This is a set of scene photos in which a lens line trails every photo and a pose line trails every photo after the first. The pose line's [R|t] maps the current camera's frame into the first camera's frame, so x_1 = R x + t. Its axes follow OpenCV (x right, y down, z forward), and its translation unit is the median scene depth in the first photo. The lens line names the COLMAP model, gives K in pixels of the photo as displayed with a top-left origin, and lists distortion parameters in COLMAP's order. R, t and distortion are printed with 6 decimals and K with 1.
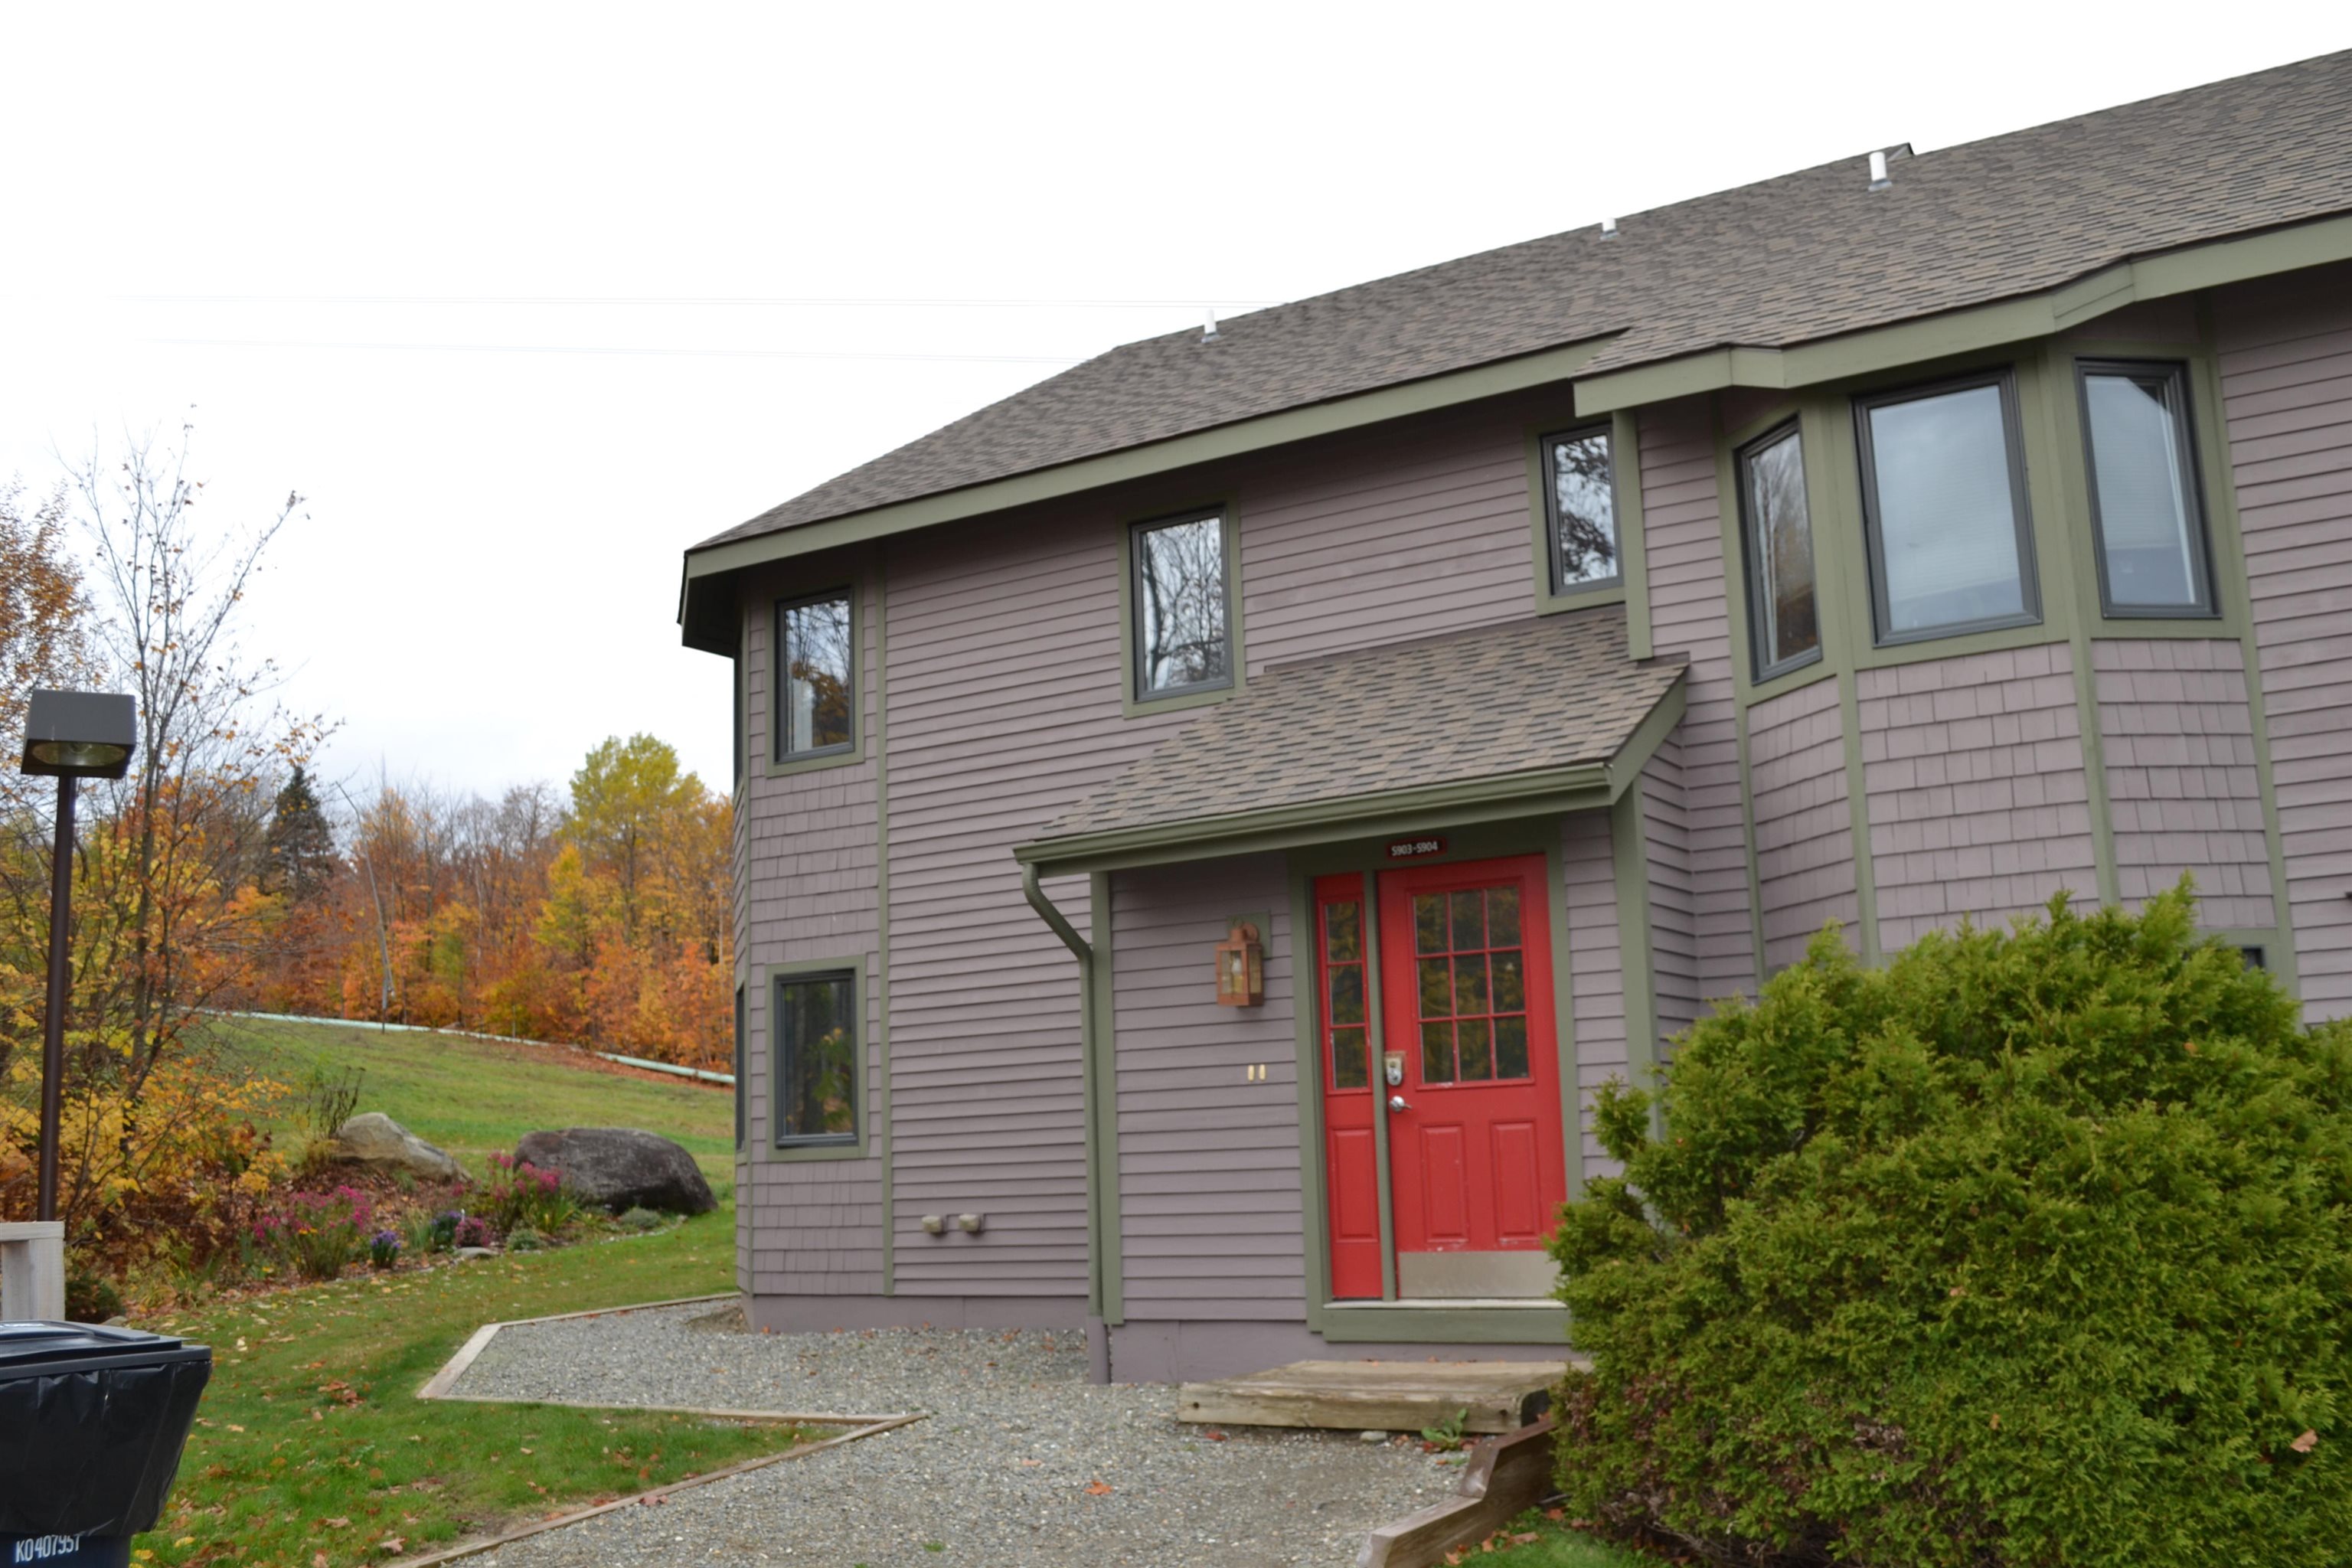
lens RADIAL K [[2163.1, 0, 1189.5], [0, 2163.1, 783.9], [0, 0, 1]] dist [-0.071091, 0.014549]
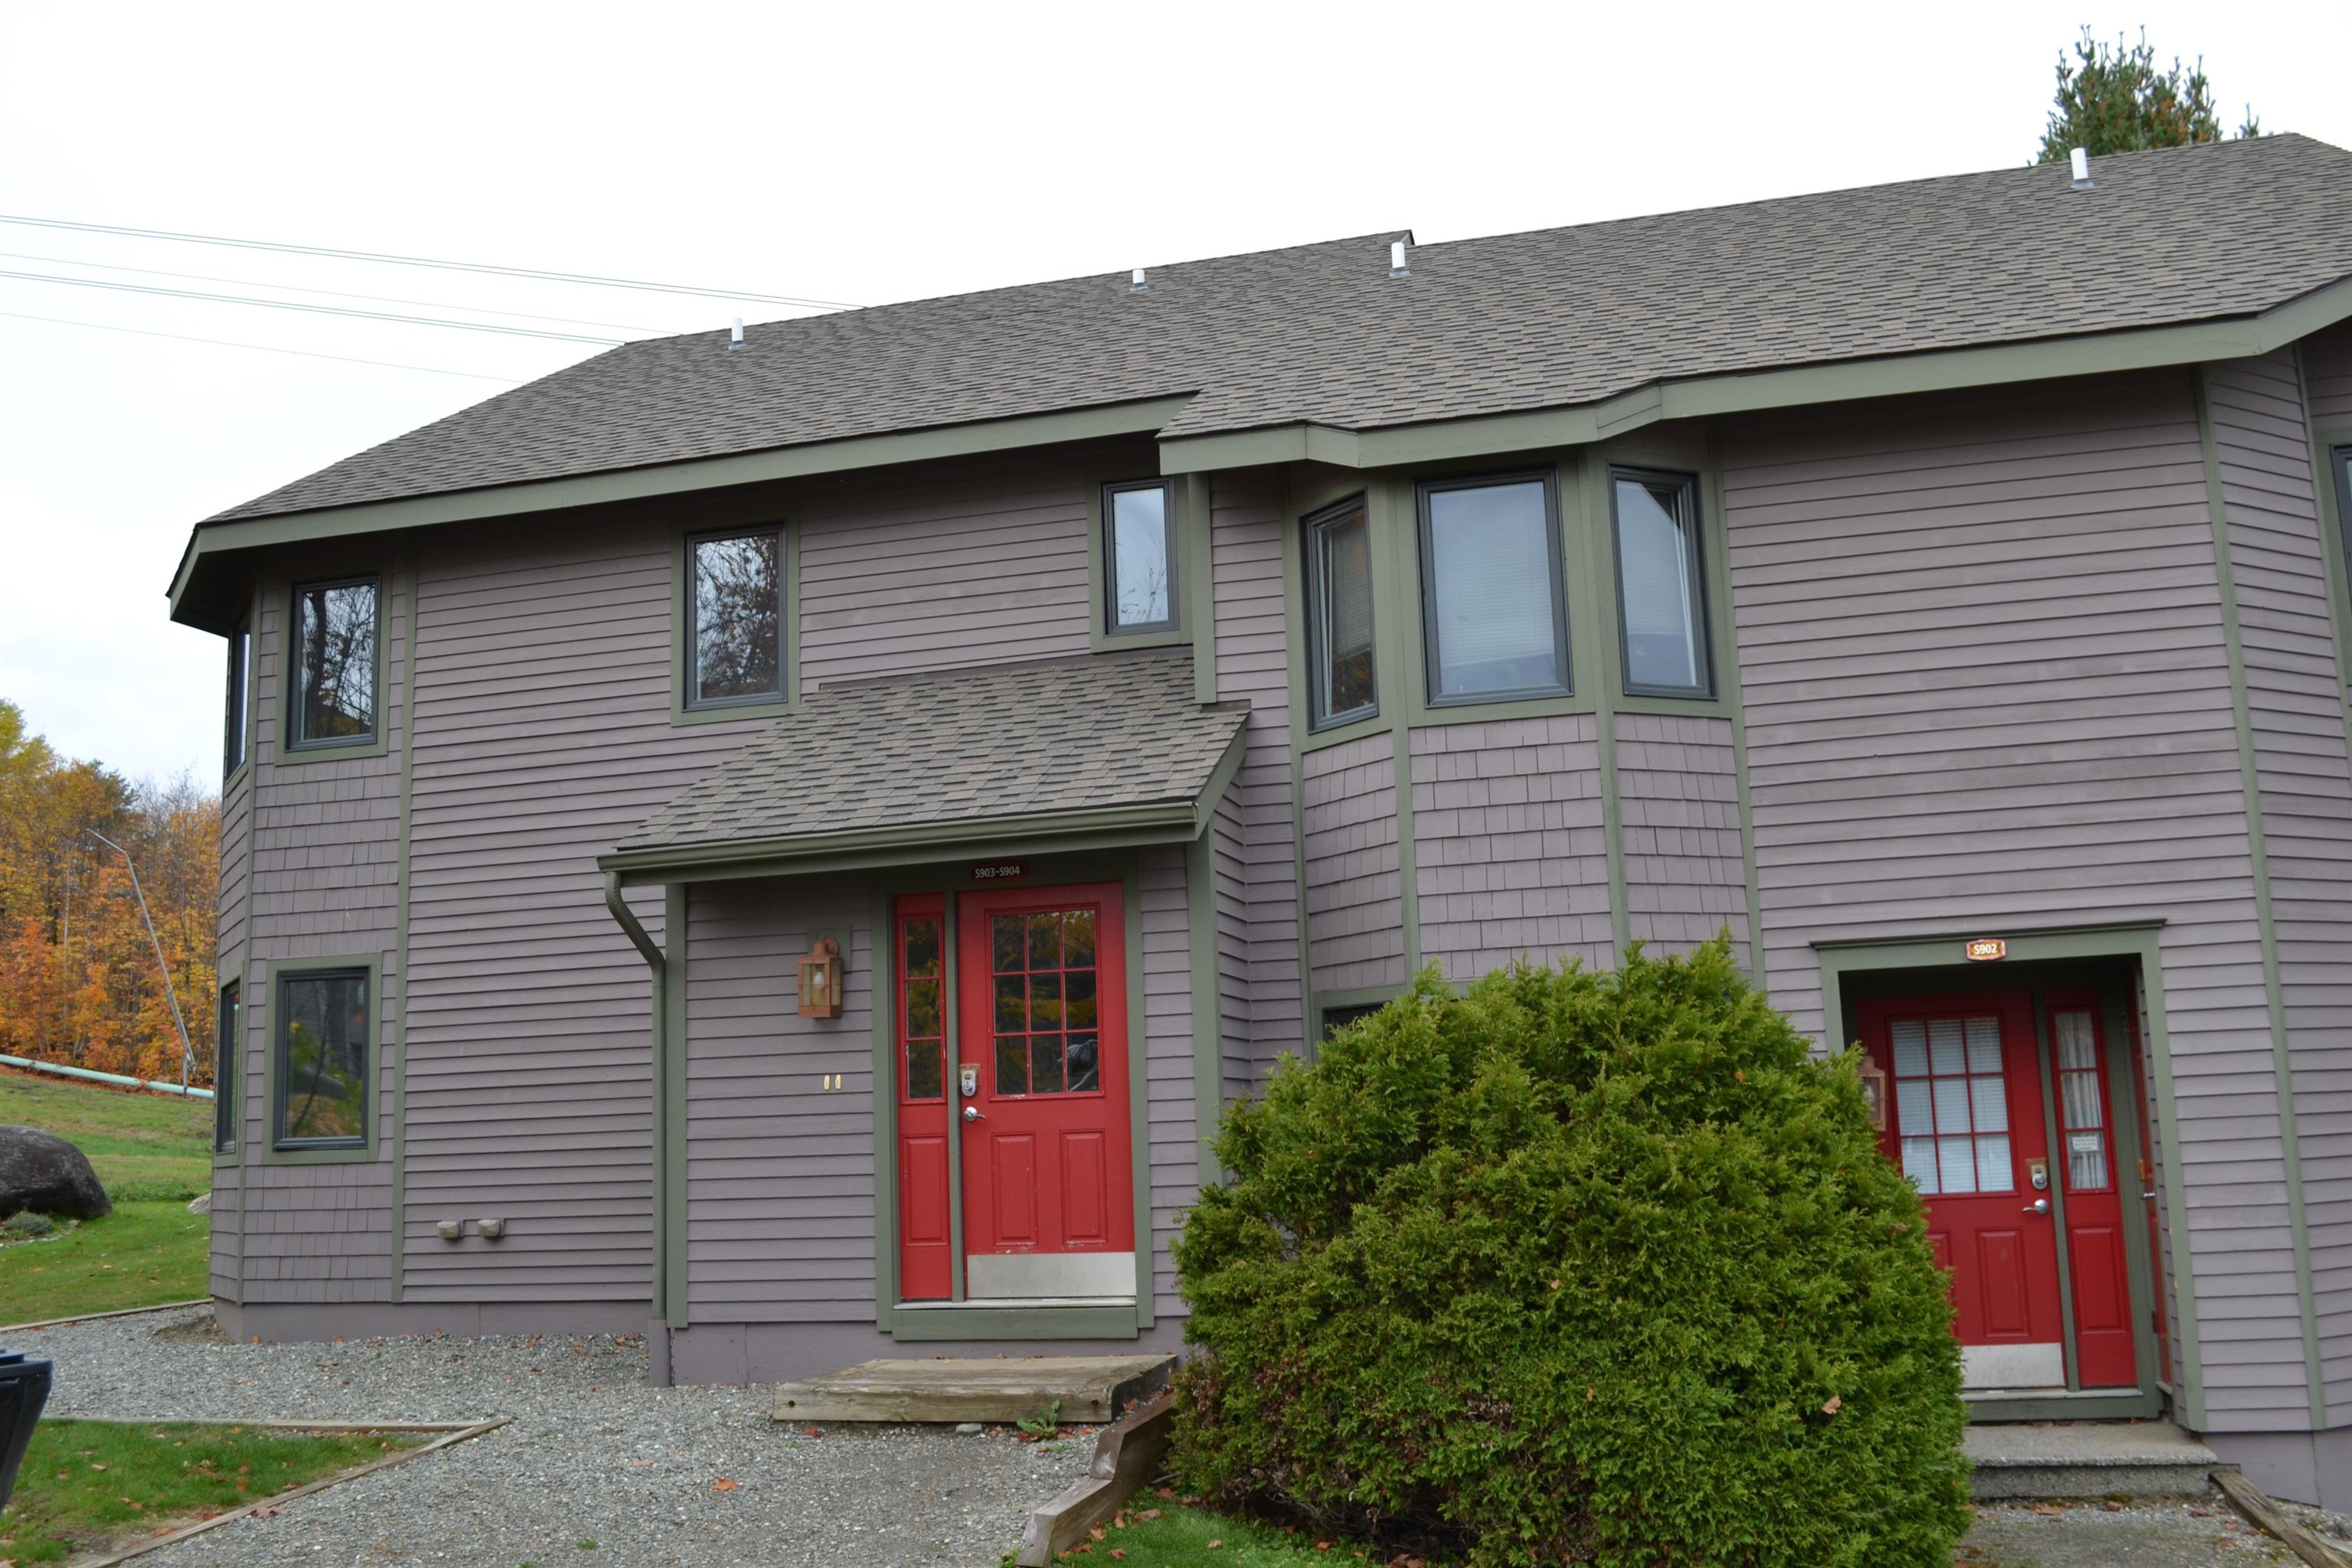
lens RADIAL K [[2163.1, 0, 1189.5], [0, 2163.1, 783.9], [0, 0, 1]] dist [-0.071091, 0.014549]
pose [[0.961242, 0.046629, 0.271735, -0.093719], [-0.046210, 0.998900, -0.007945, -0.008988], [-0.271807, -0.004920, 0.962339, -0.040737]]
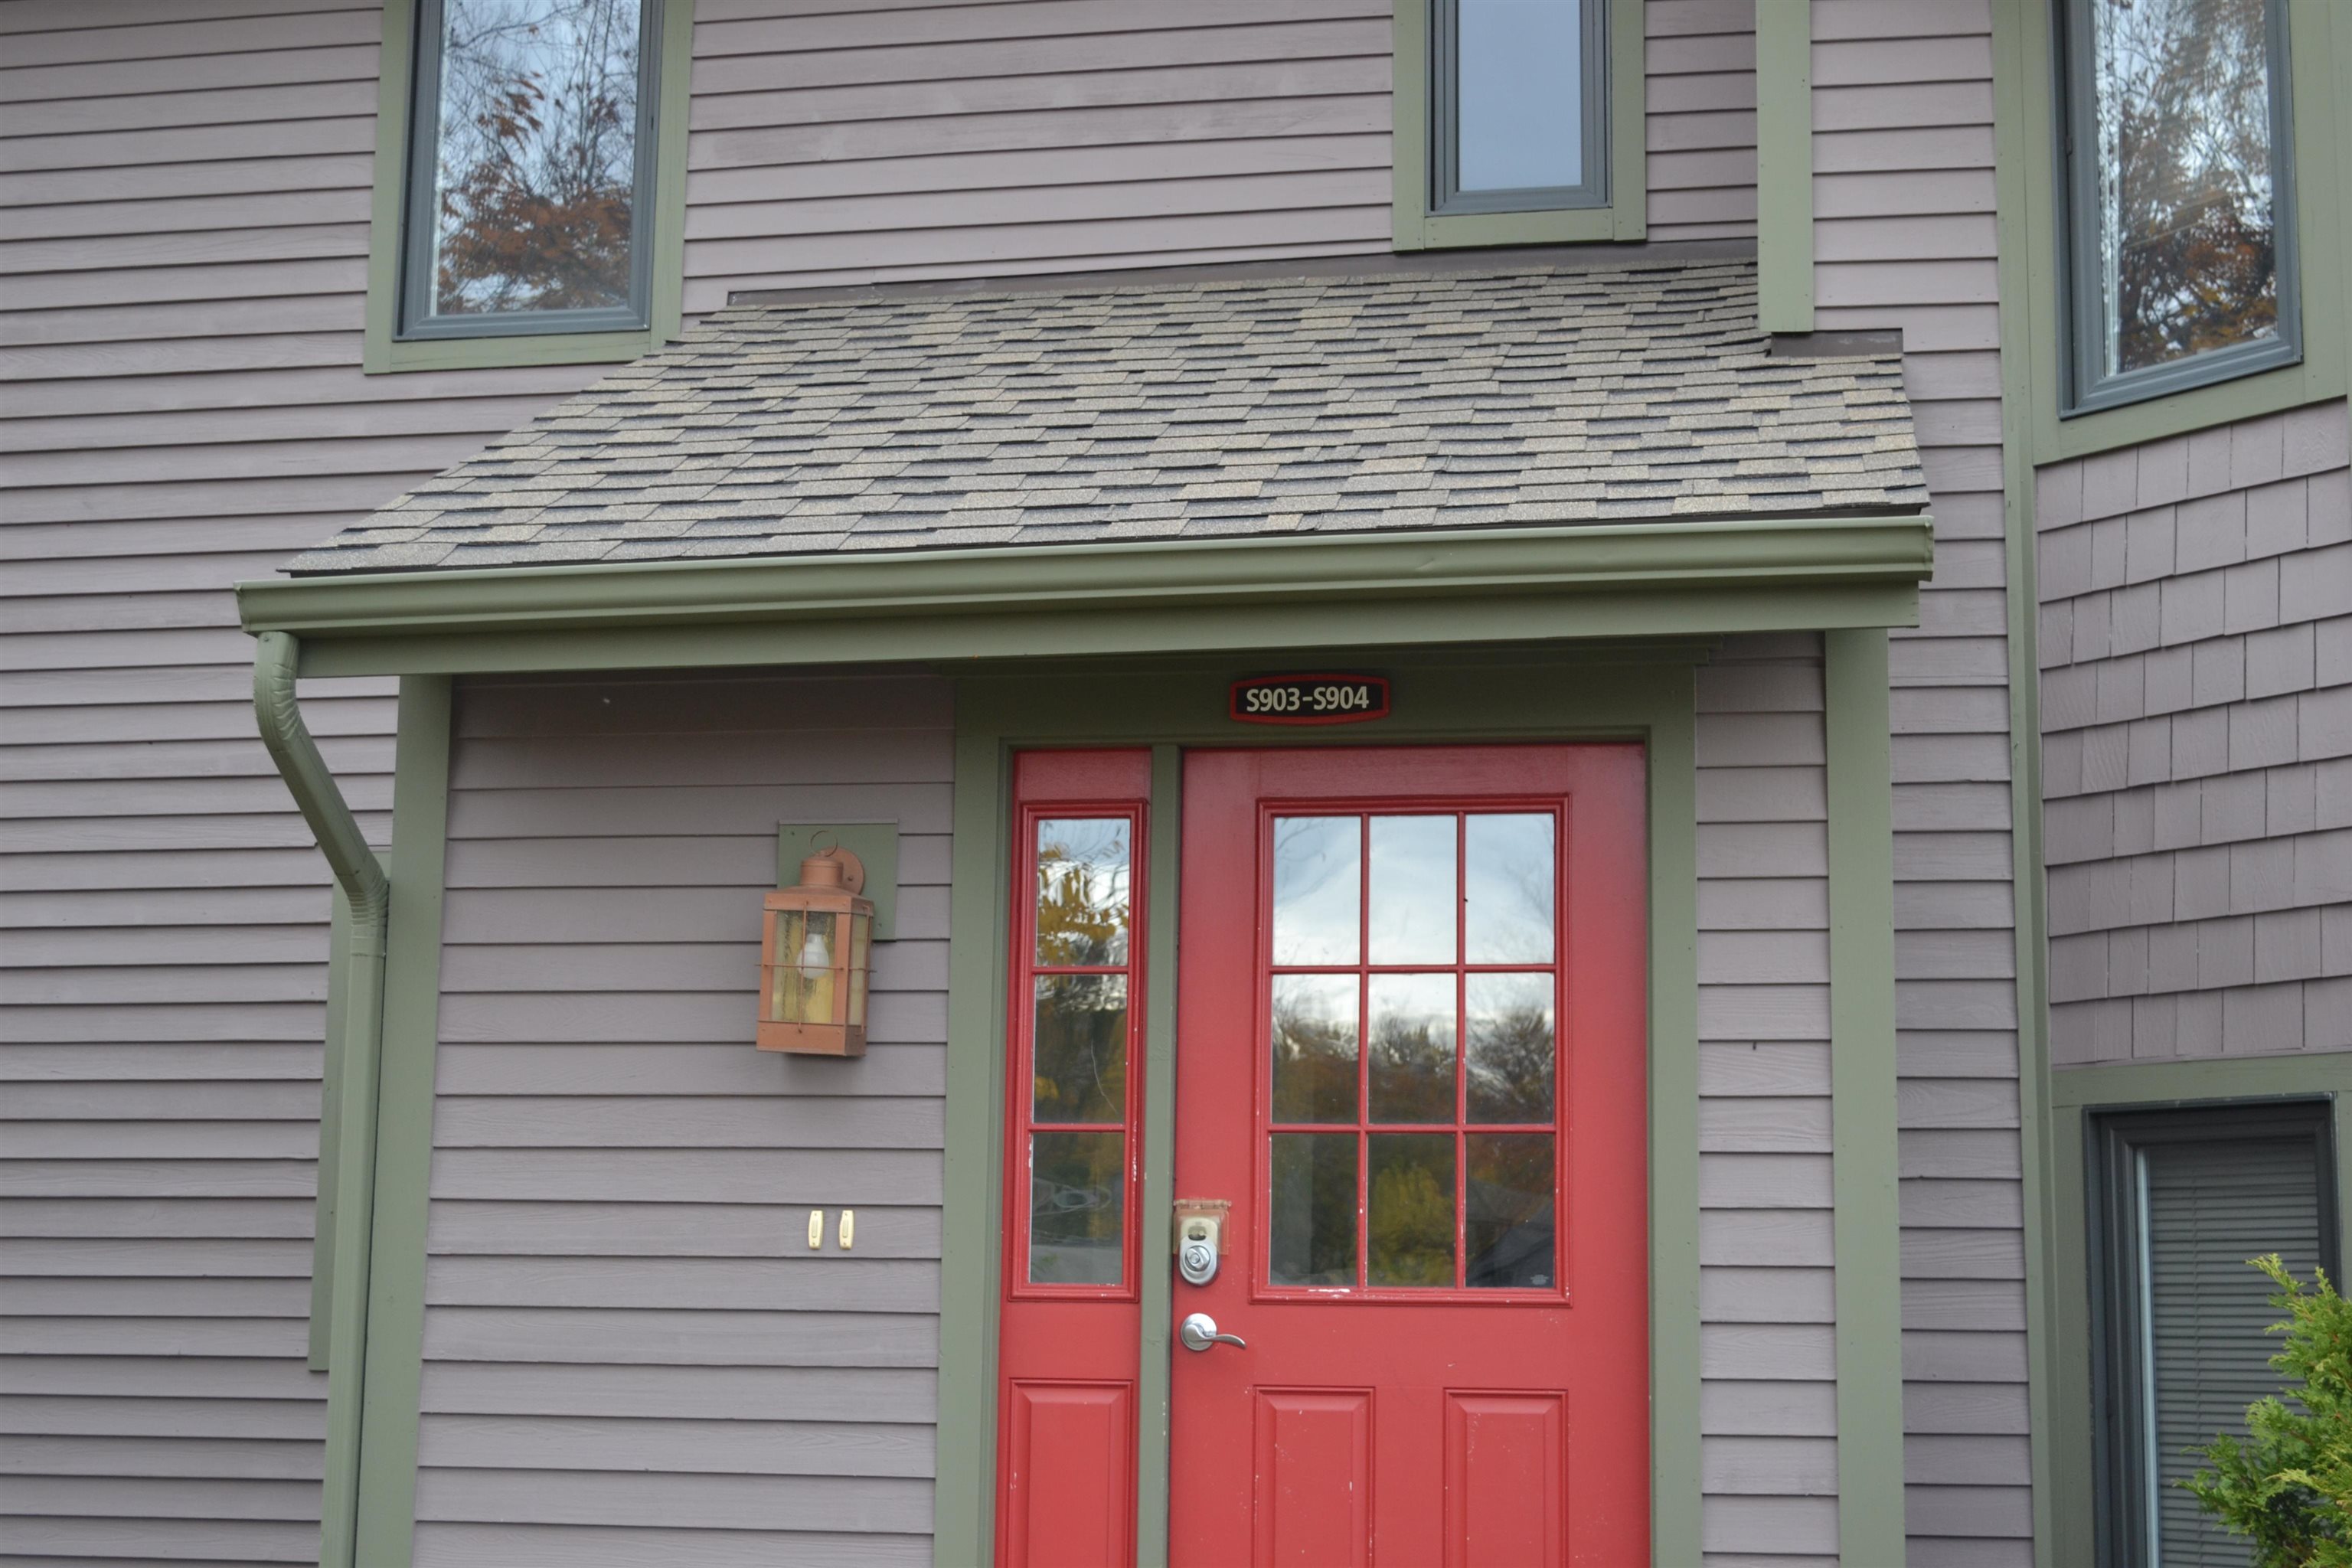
lens RADIAL K [[3442.5, 0, 1222.2], [0, 3442.5, 784.8], [0, 0, 1]] dist [-0.016282, 0.001095]
pose [[0.936466, 0.105331, 0.334571, -0.121936], [-0.107892, 0.994102, -0.010977, 0.054009], [-0.333754, -0.025818, 0.942307, 0.399041]]
